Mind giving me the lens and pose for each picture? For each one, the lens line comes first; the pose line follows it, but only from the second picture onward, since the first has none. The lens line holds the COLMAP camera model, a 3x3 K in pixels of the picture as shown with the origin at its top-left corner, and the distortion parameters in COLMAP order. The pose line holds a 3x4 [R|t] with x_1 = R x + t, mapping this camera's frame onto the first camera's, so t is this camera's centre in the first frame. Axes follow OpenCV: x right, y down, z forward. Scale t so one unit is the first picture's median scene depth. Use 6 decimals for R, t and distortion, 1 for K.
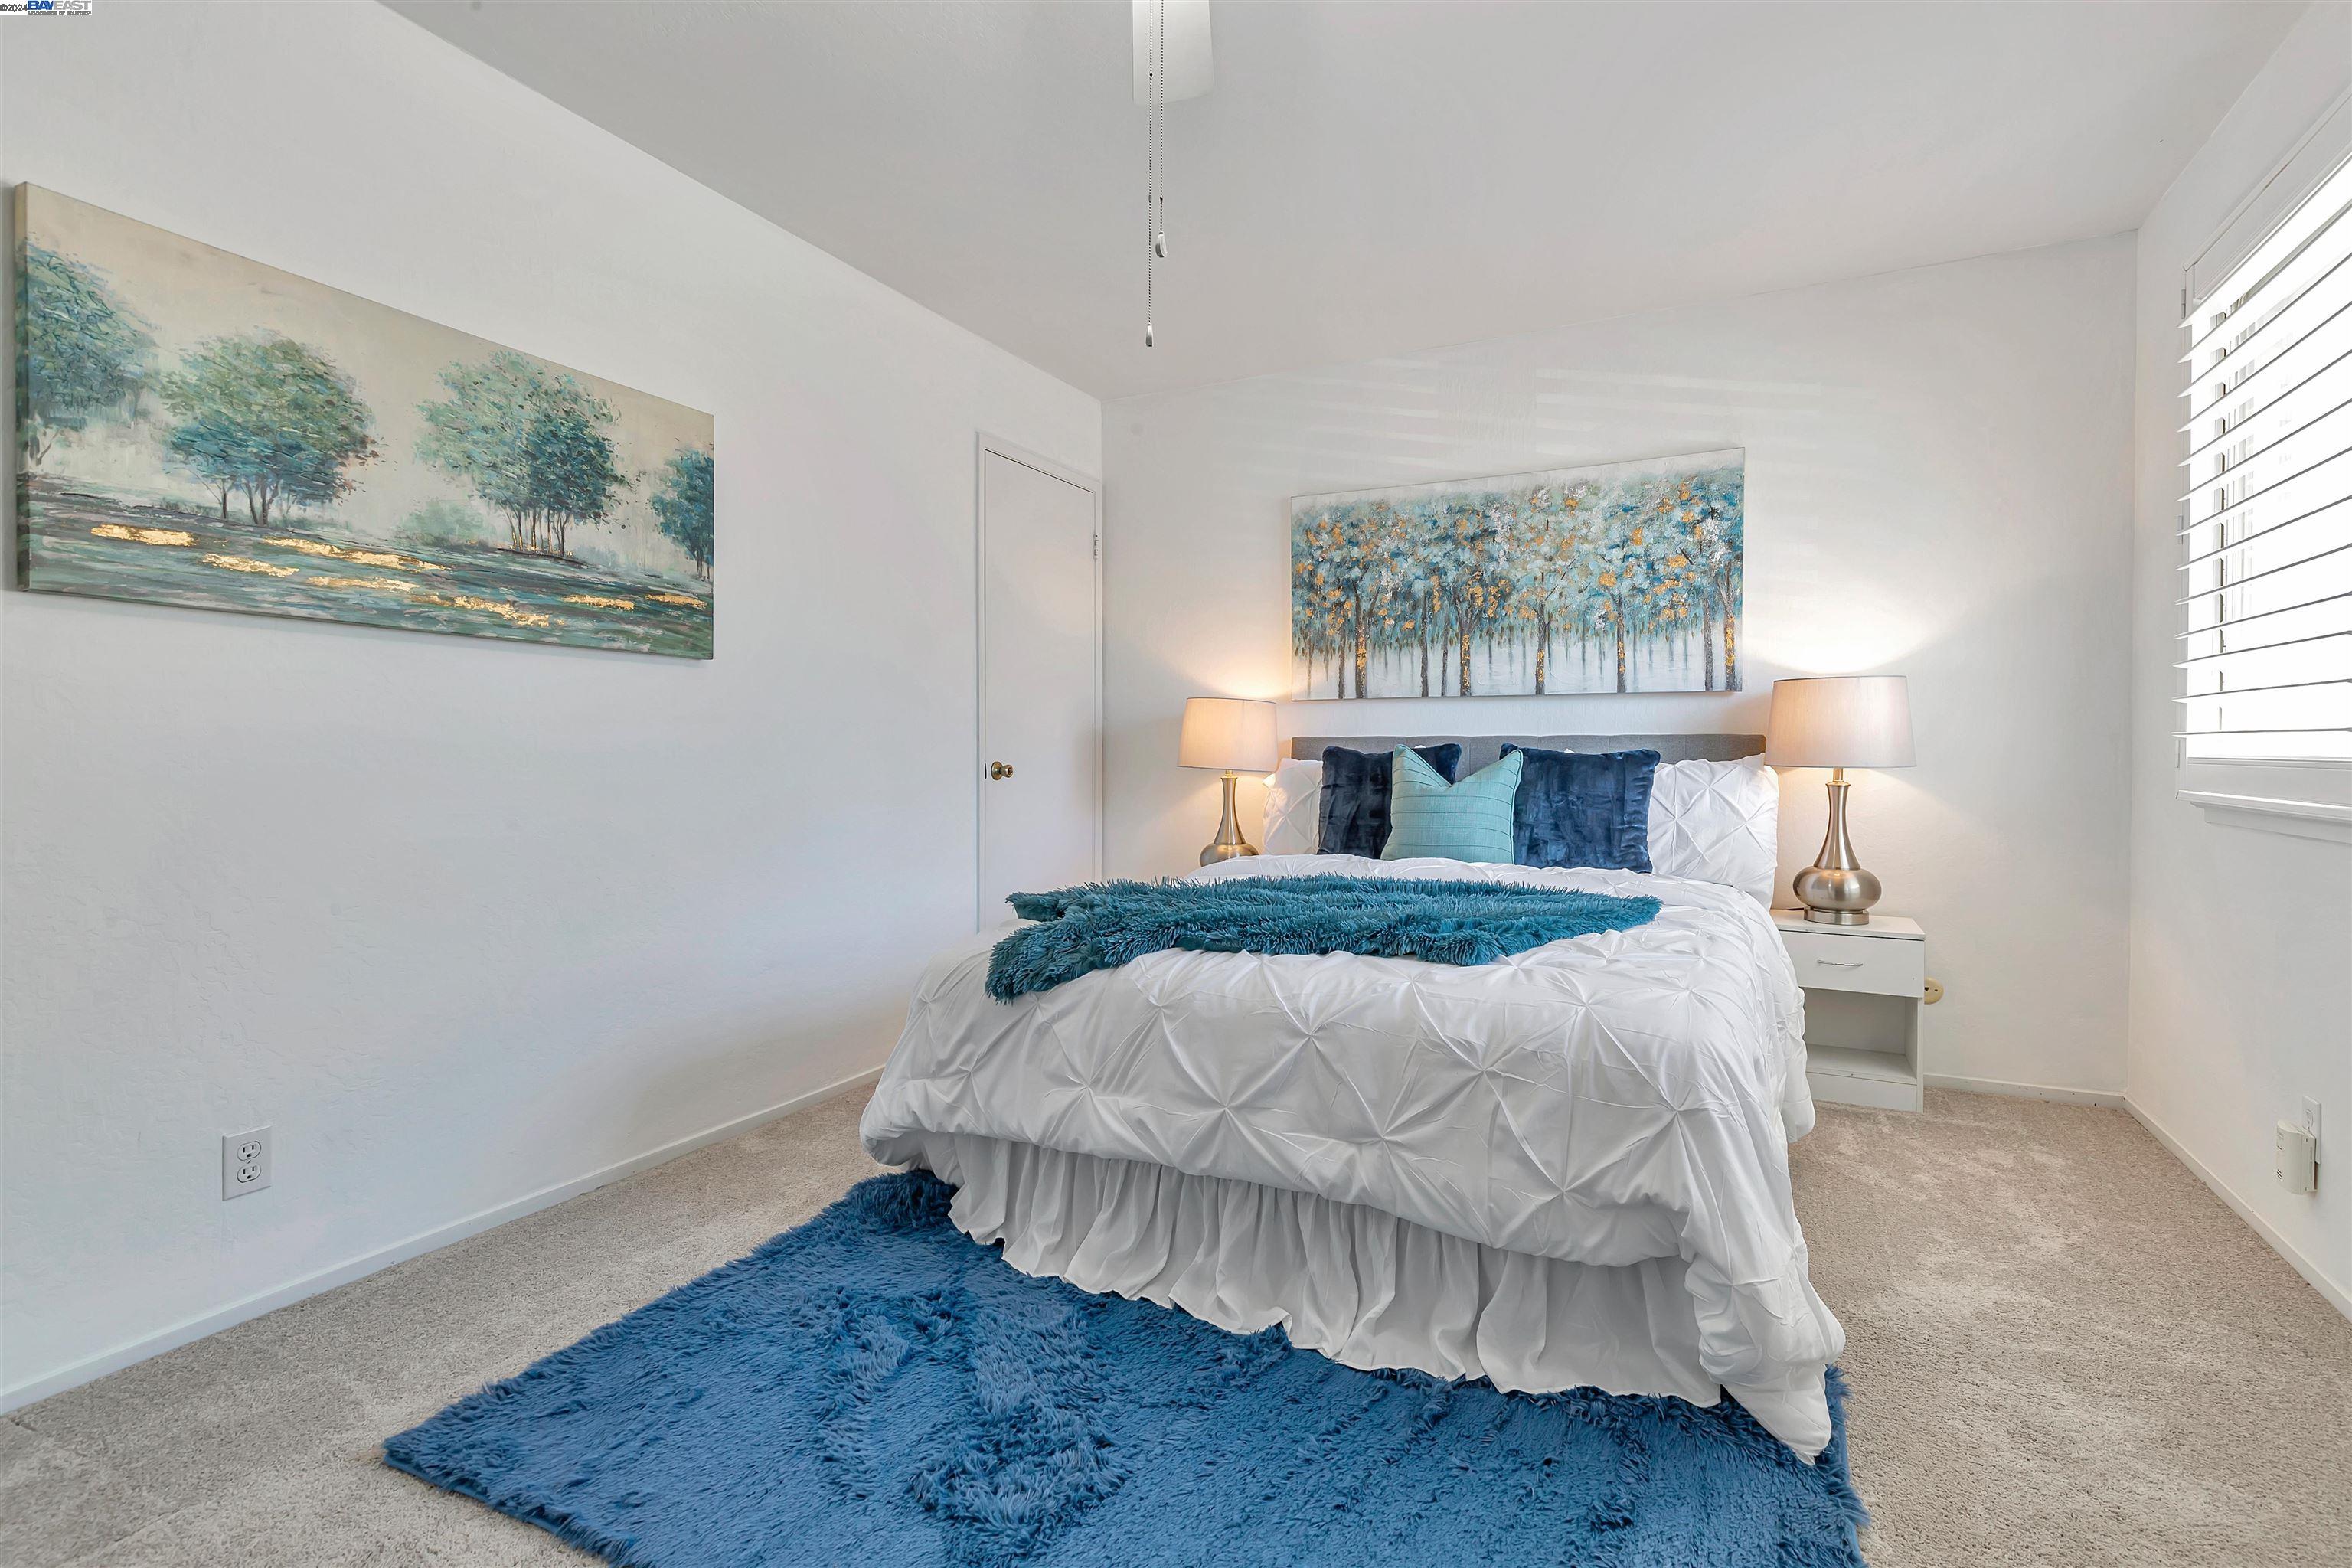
lens RADIAL K [[1100.5, 0, 1181.8], [0, 1100.5, 759.2], [0, 0, 1]] dist [0.004056, -0.001029]
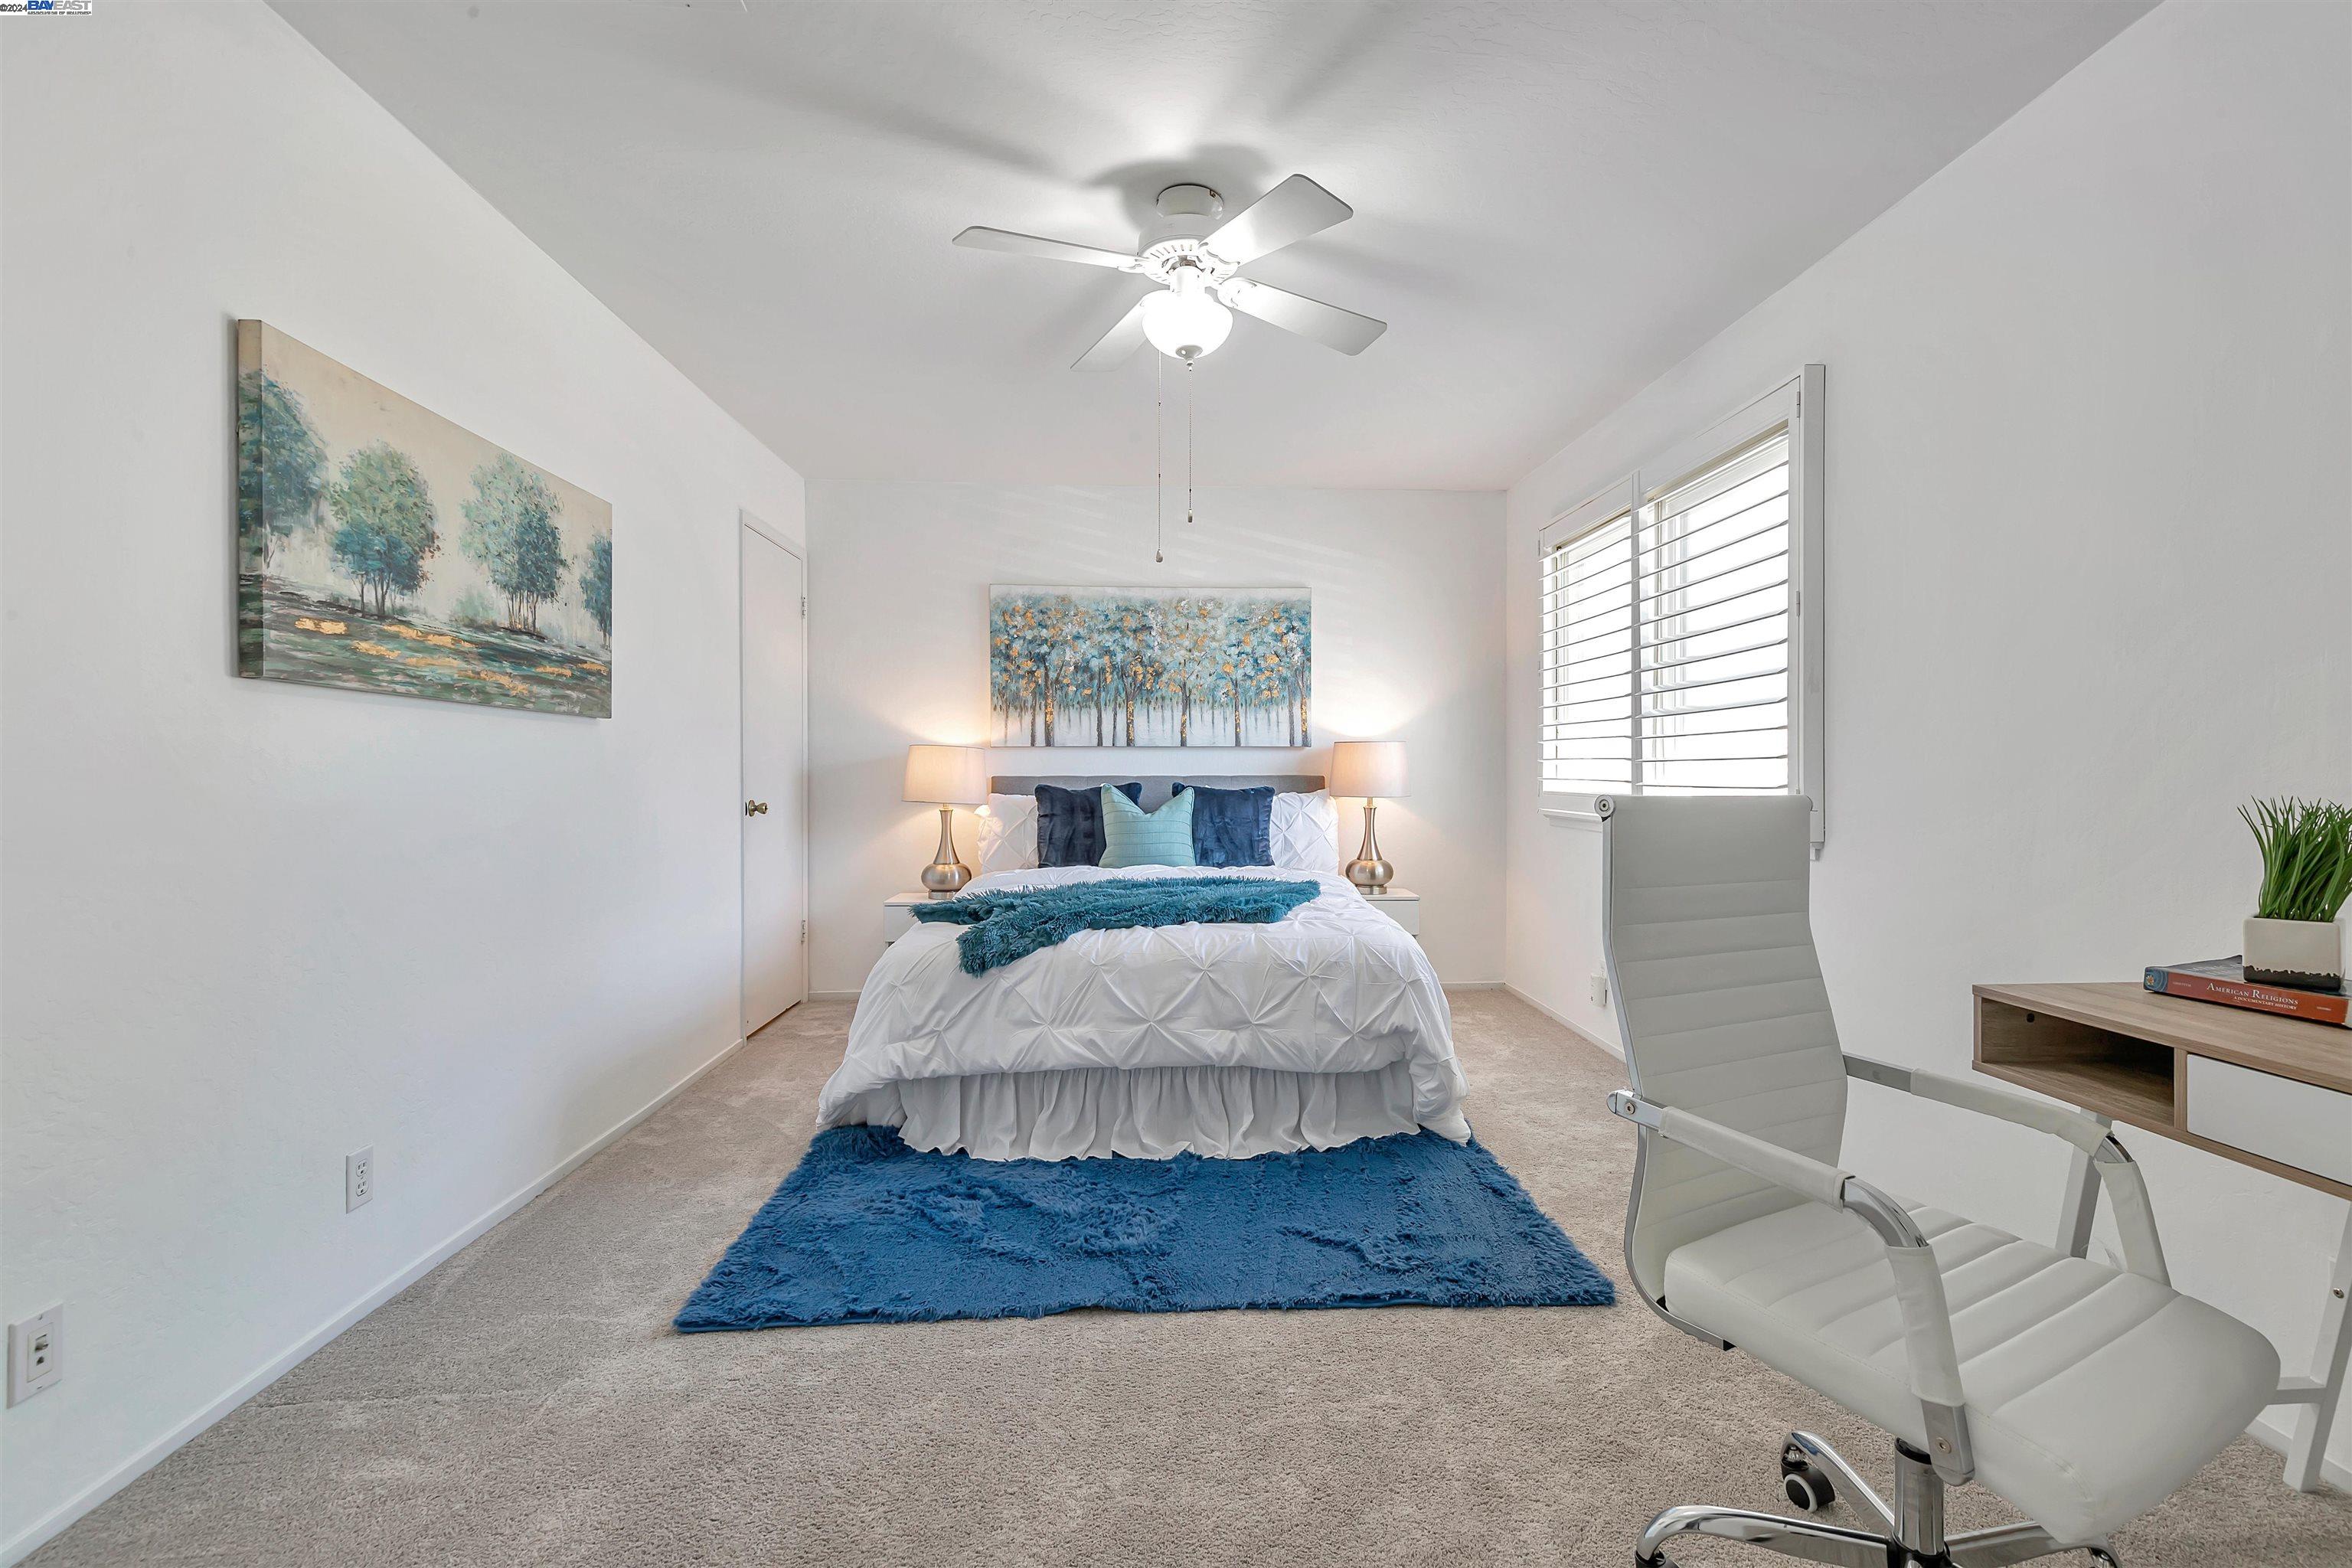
lens RADIAL K [[1100.5, 0, 1181.8], [0, 1100.5, 759.2], [0, 0, 1]] dist [0.004056, -0.001029]
pose [[0.868333, 0.001839, 0.495978, -0.548937], [0.005997, 0.999881, -0.014206, -0.032832], [-0.495945, 0.015310, 0.868219, -0.320519]]
